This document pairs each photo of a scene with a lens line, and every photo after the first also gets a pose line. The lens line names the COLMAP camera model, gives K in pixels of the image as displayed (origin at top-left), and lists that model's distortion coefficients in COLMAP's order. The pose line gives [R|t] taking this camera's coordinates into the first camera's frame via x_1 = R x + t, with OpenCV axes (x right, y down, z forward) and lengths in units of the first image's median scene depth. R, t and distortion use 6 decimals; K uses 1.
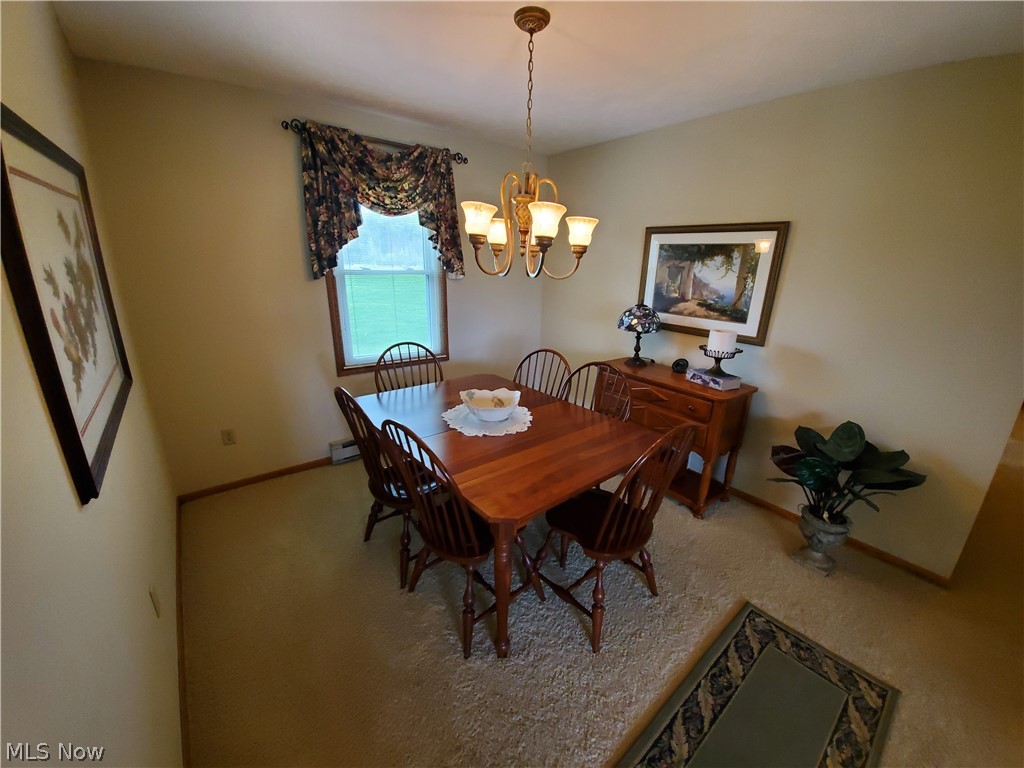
lens RADIAL K [[402.3, 0, 520.2], [0, 402.3, 389.0], [0, 0, 1]] dist [0.001735, -0.013523]
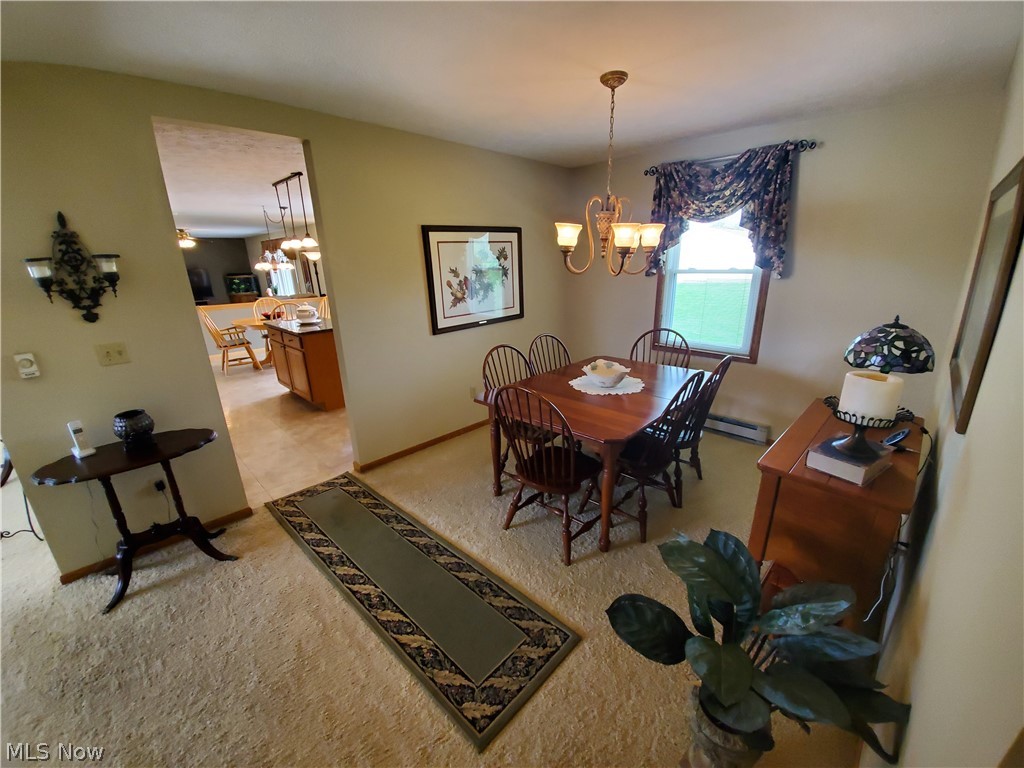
lens RADIAL K [[402.3, 0, 520.2], [0, 402.3, 389.0], [0, 0, 1]] dist [0.001735, -0.013523]
pose [[0.117520, 0.274083, -0.954499, 0.997786], [-0.276014, 0.932303, 0.233726, -0.124840], [0.953942, 0.235988, 0.185215, 0.454454]]
